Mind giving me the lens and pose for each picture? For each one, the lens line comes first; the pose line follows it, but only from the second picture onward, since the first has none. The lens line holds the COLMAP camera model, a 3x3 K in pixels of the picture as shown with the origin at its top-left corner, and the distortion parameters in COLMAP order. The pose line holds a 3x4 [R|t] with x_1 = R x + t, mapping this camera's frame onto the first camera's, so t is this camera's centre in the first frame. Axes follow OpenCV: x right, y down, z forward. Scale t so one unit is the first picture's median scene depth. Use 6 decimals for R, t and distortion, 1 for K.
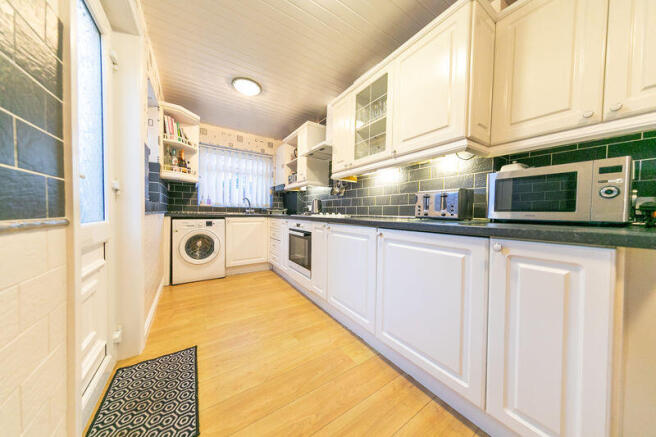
lens RADIAL K [[203.3, 0, 329.2], [0, 203.3, 217.6], [0, 0, 1]] dist [-0.000062, -0.000048]
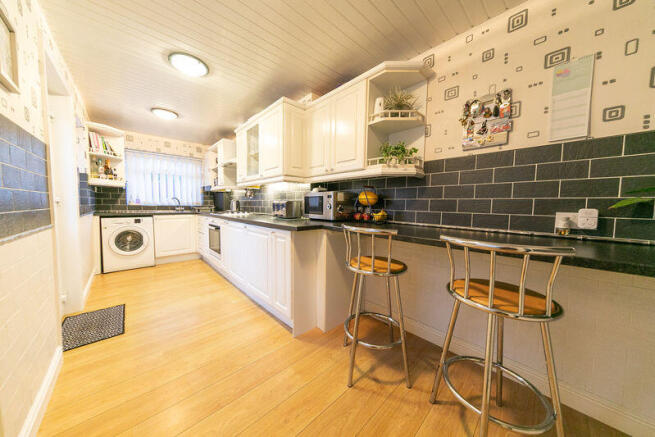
lens RADIAL K [[210.4, 0, 328.2], [0, 210.4, 217.0], [0, 0, 1]] dist [0.000378, 0.000000]
pose [[0.985238, -0.015382, 0.170496, 0.304778], [0.009297, 0.999293, 0.036432, -0.029647], [-0.170936, -0.034309, 0.984685, -0.408539]]
